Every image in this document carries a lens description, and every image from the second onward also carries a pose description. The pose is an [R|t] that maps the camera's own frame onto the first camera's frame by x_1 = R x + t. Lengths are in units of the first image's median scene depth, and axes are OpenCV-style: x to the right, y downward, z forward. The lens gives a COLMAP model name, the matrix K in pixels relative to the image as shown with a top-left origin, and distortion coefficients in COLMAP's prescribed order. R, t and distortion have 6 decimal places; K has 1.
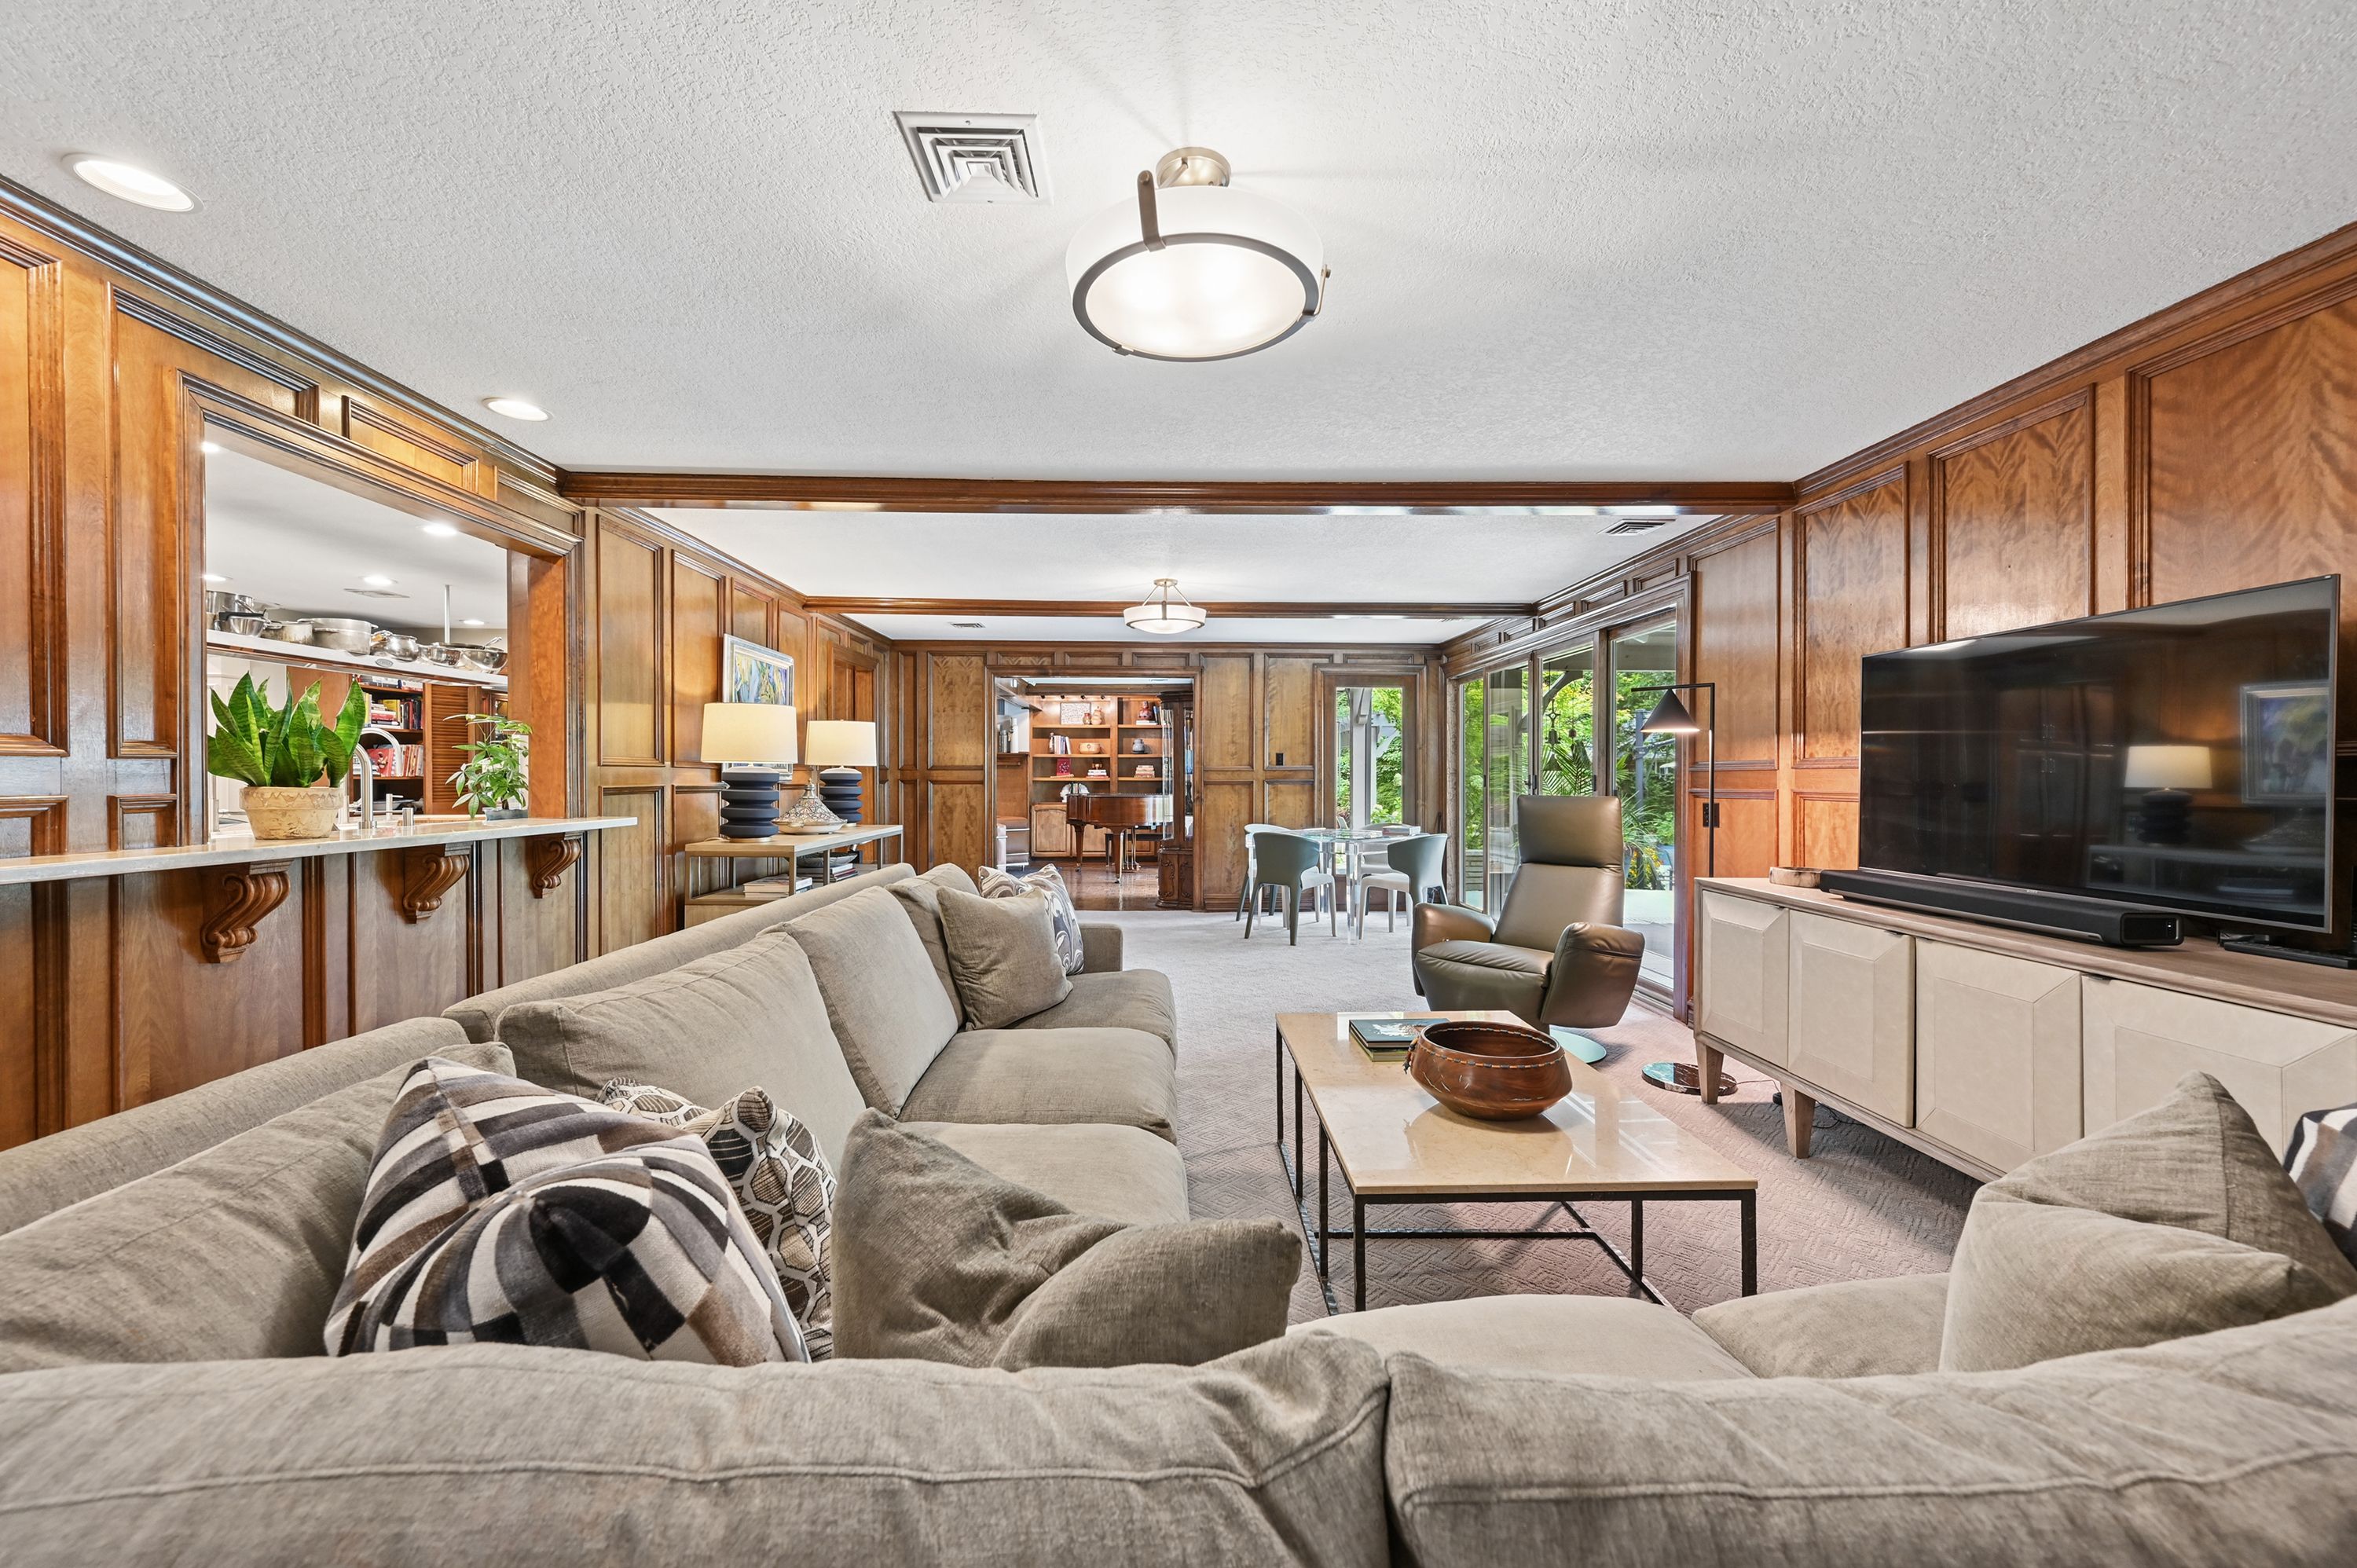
lens RADIAL K [[928.1, 0, 1197.2], [0, 928.1, 779.6], [0, 0, 1]] dist [-0.003664, -0.000401]
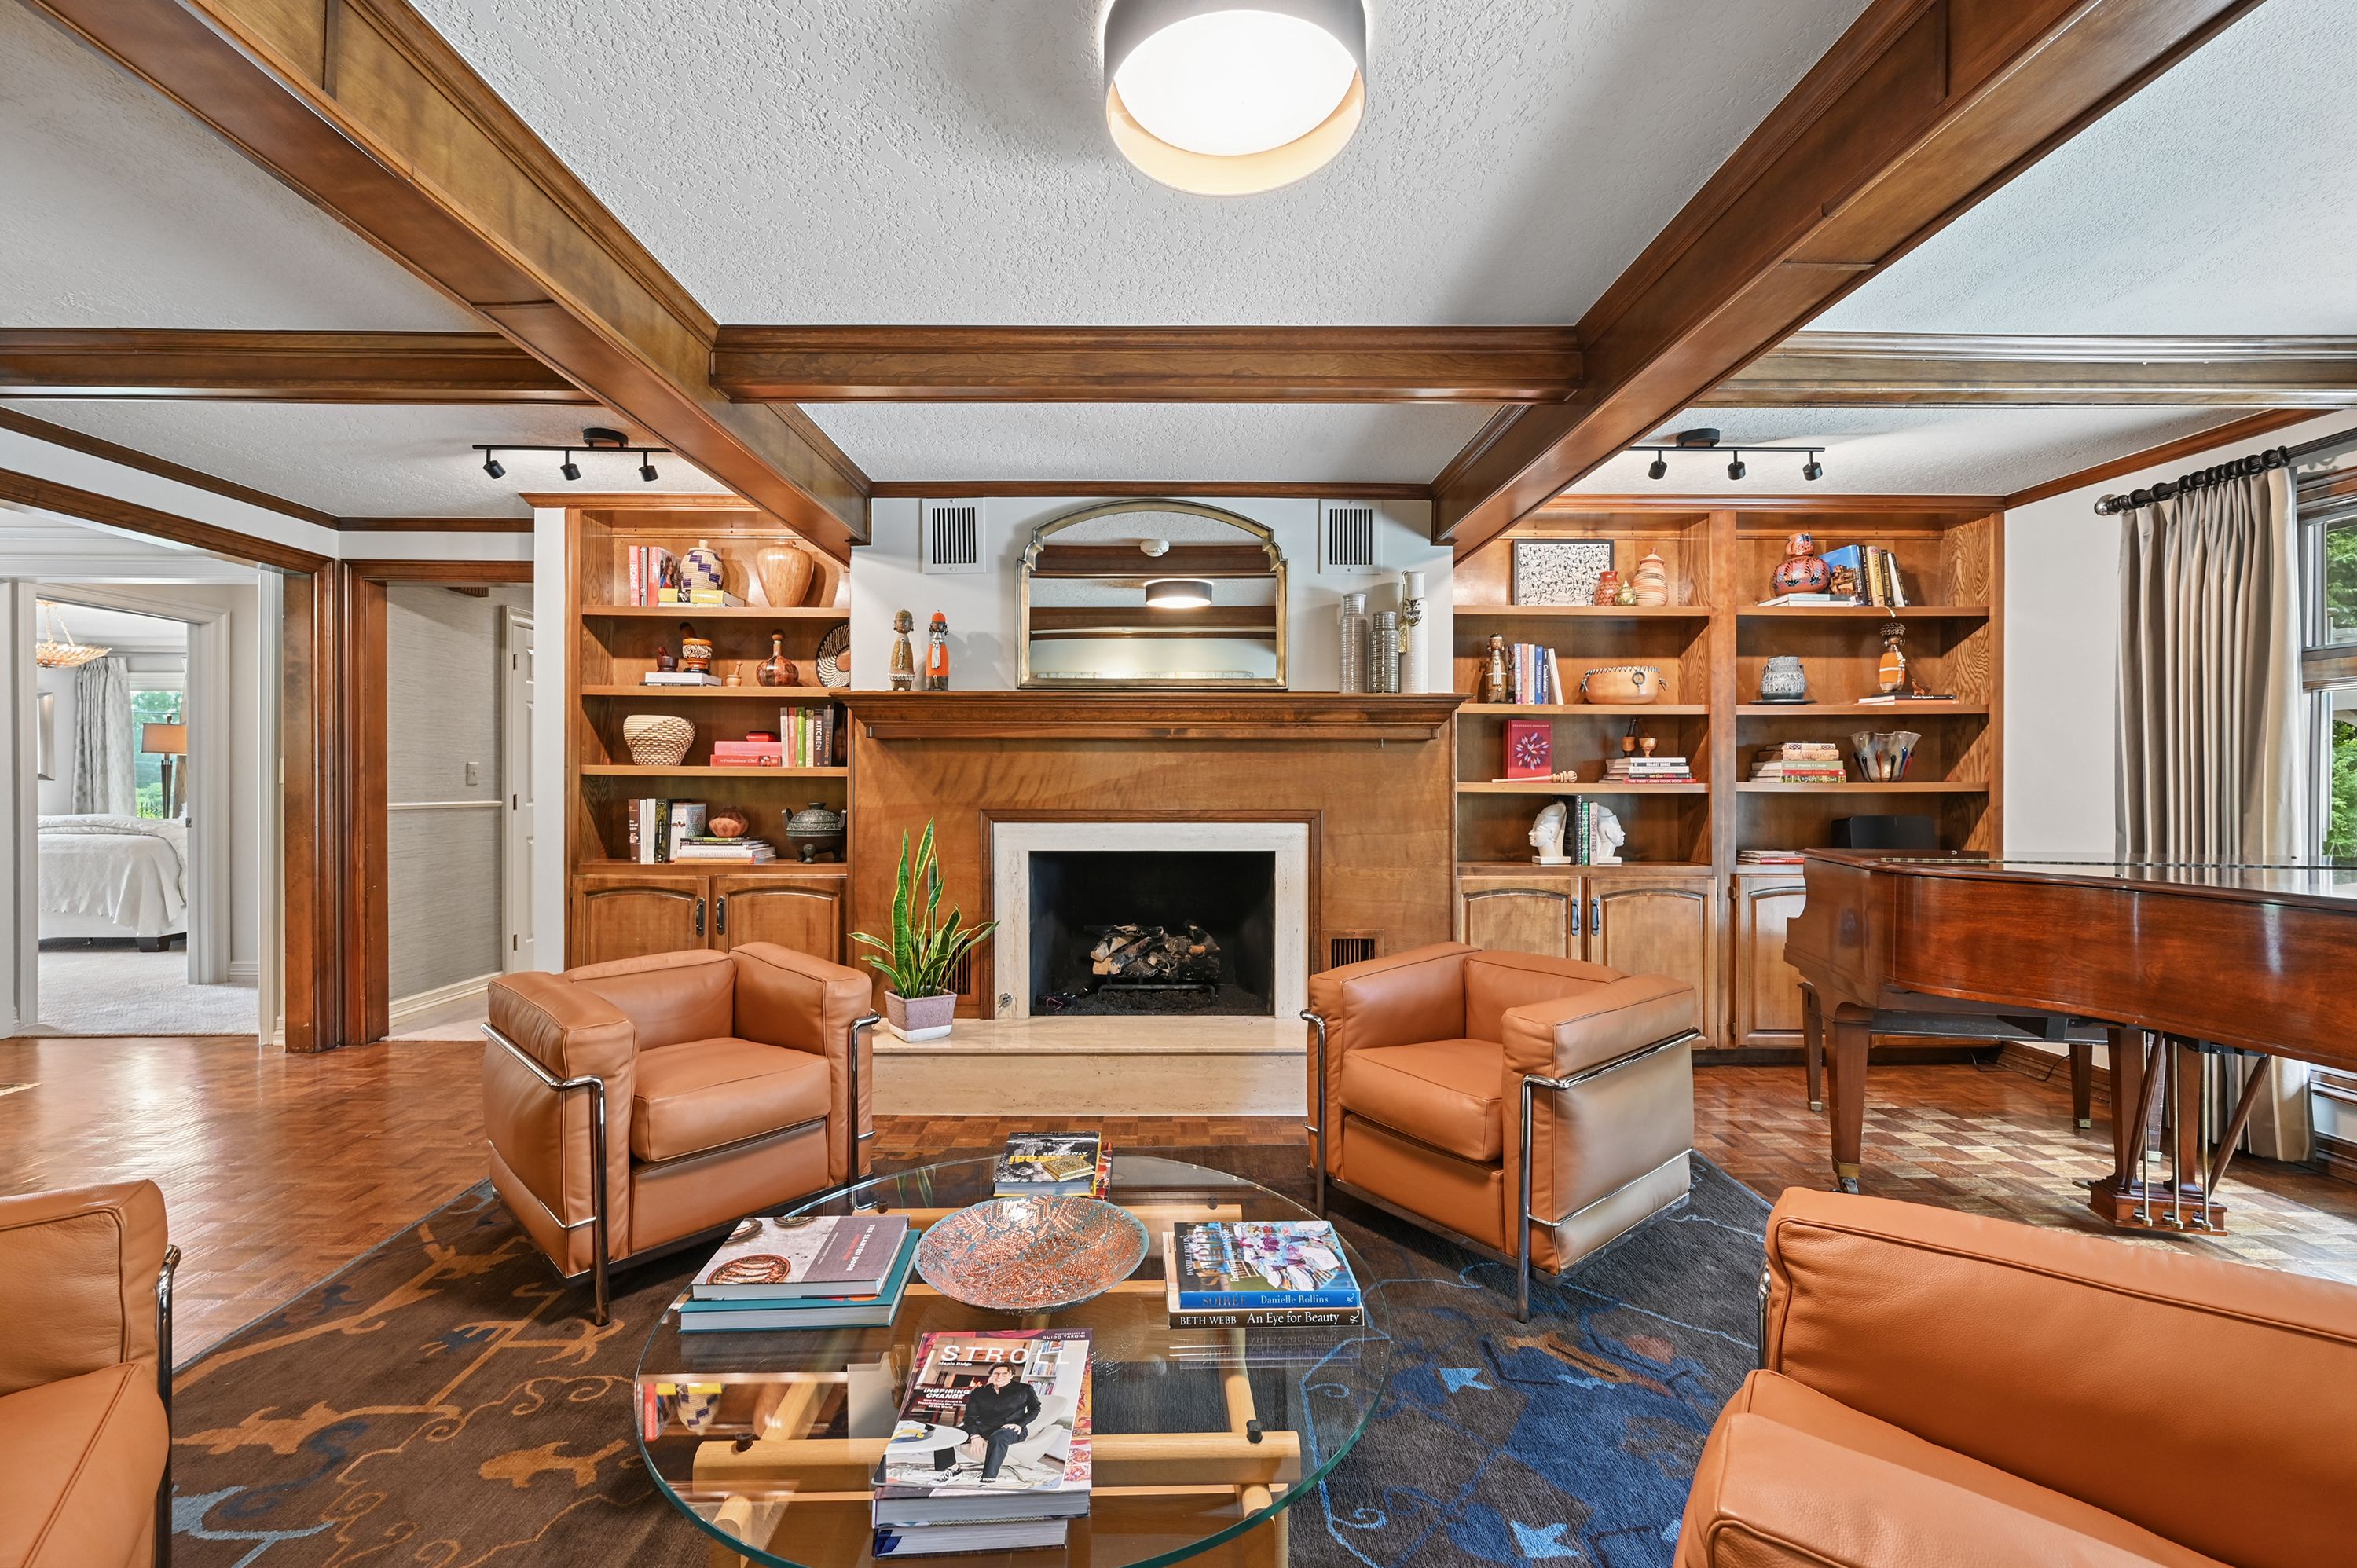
lens RADIAL K [[928.1, 0, 1150.1], [0, 928.1, 787.3], [0, 0, 1]] dist [-0.003664, -0.000401]
pose [[0.998709, 0.000209, -0.050791, -0.412972], [0.000372, 0.999935, 0.011415, -0.006687], [0.050790, -0.011419, 0.998644, 1.101805]]
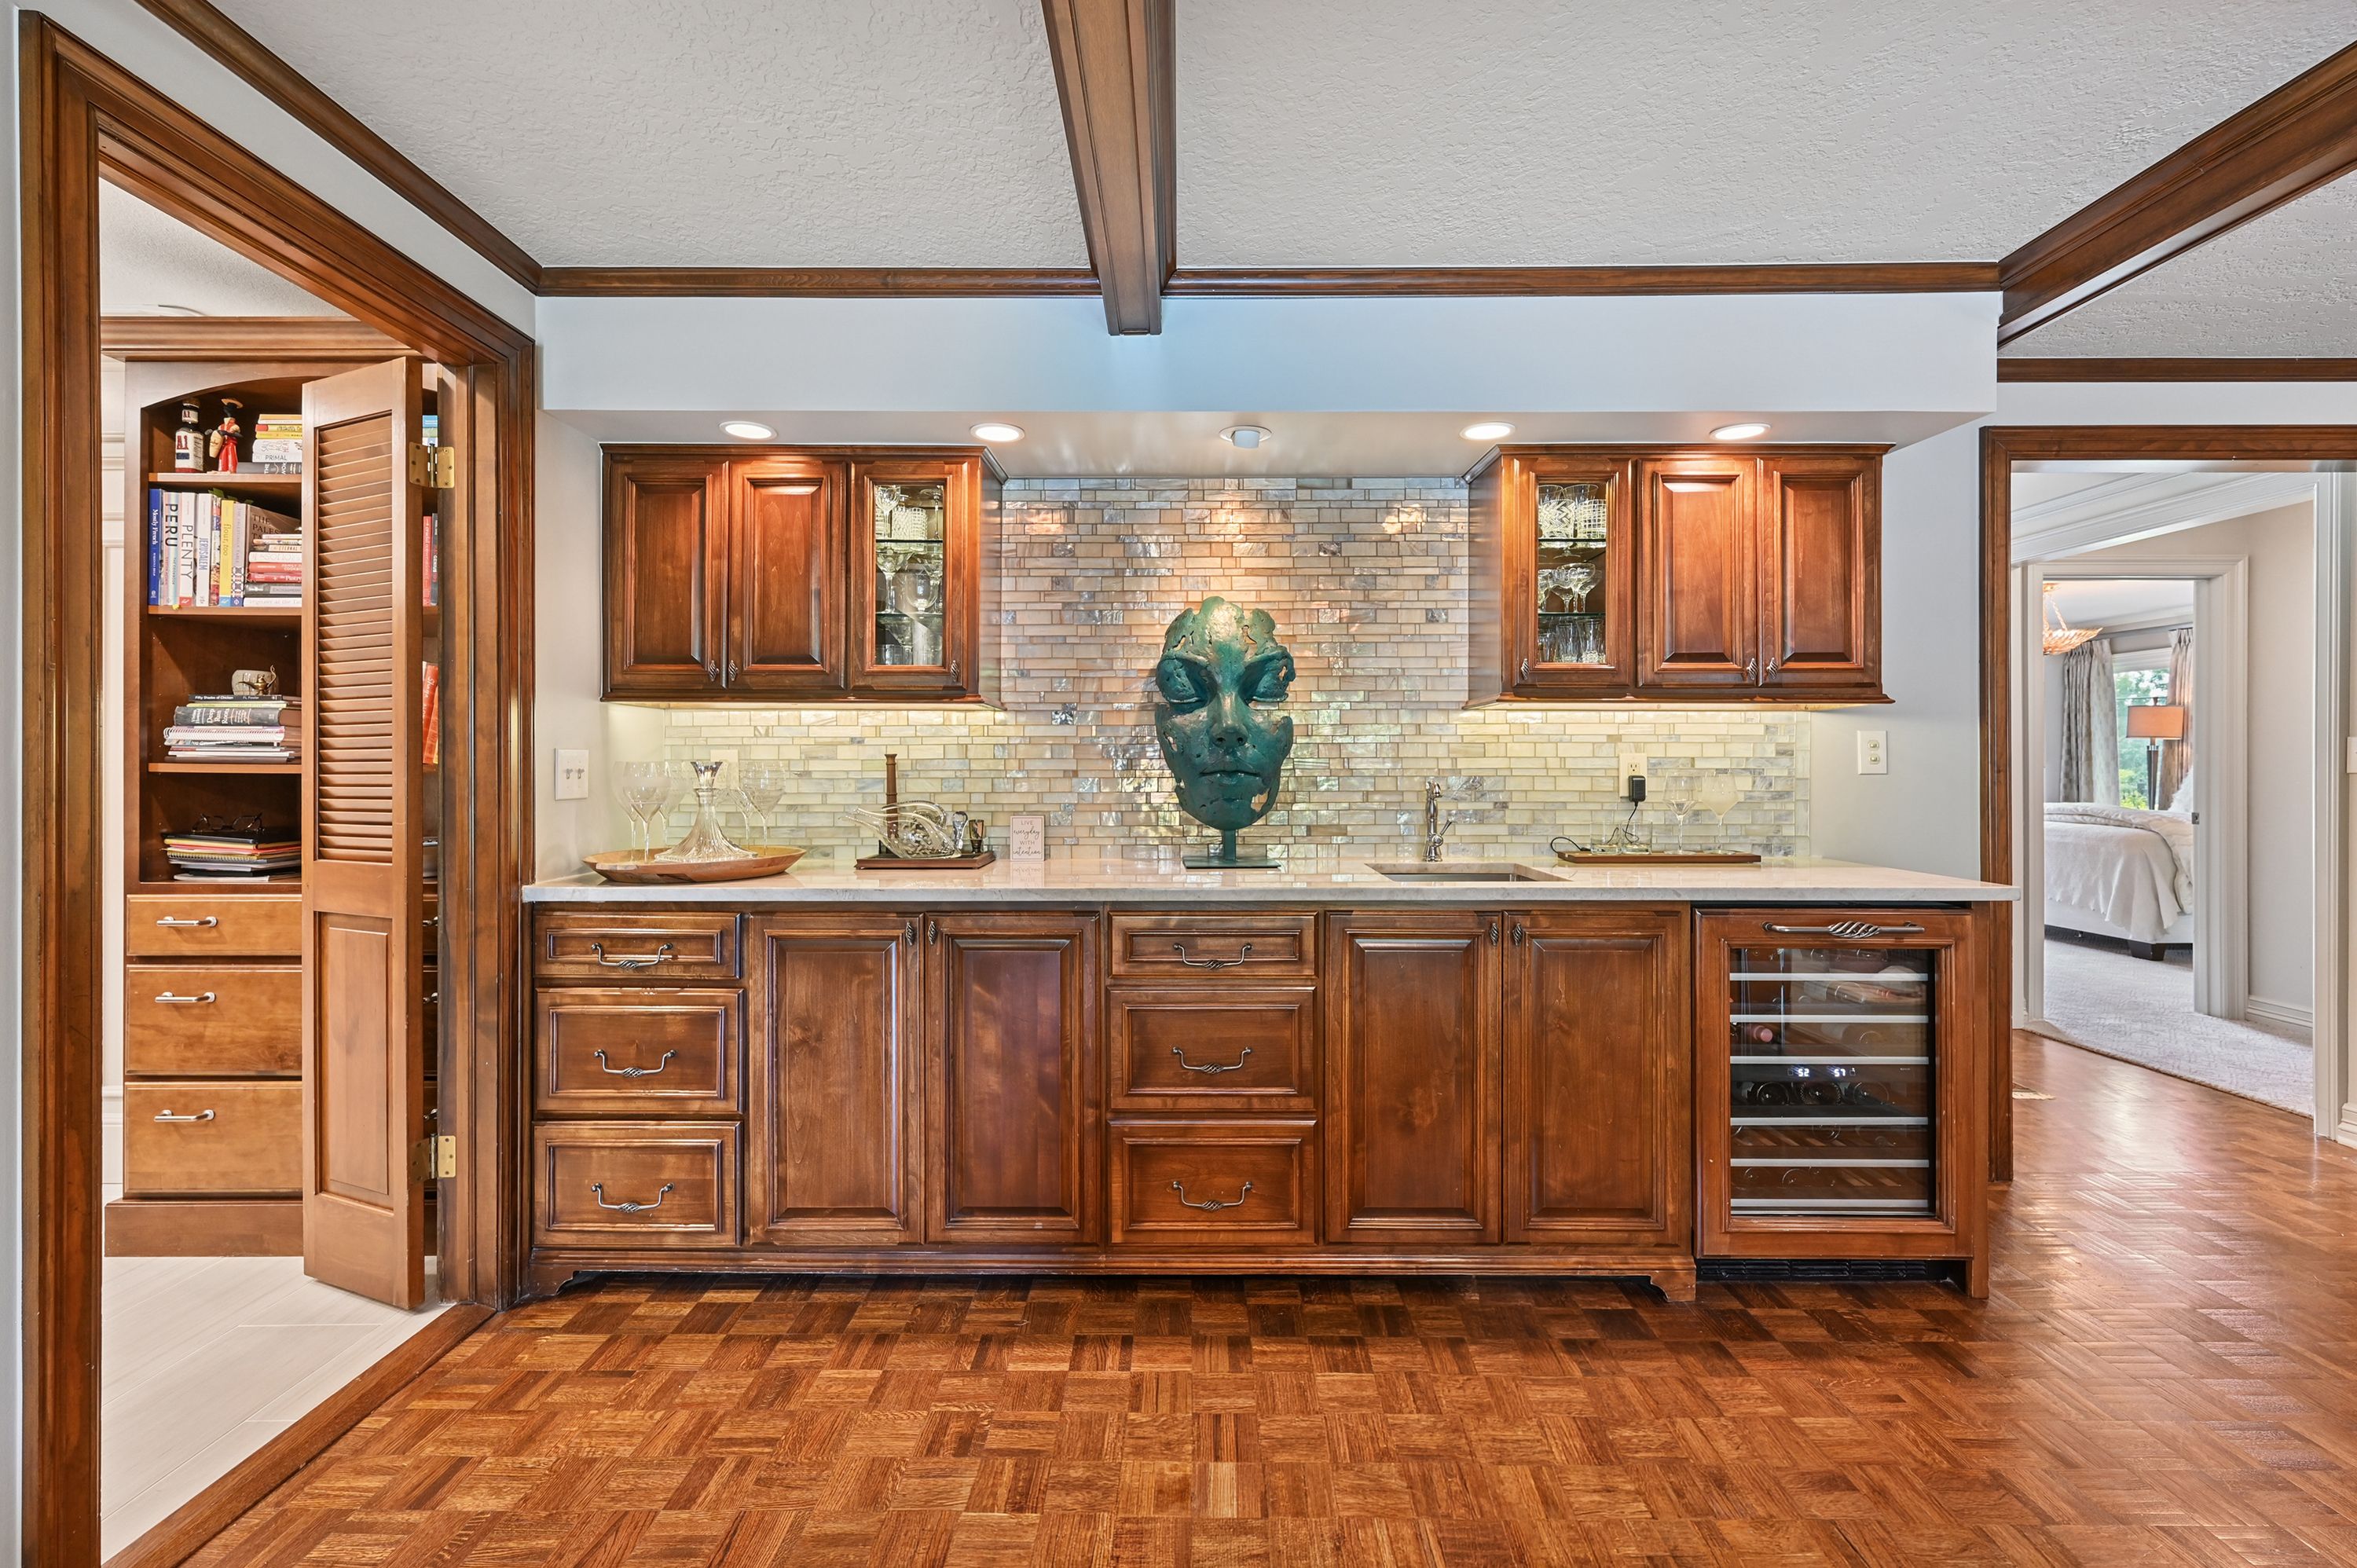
lens RADIAL K [[1007.2, 0, 1189.8], [0, 1007.2, 758.6], [0, 0, 1]] dist [0.000856, 0.001594]
pose [[-0.048562, -0.008557, -0.998783, -0.511699], [0.004112, 0.999953, -0.008767, -0.007295], [0.998812, -0.004533, -0.048525, 1.161655]]
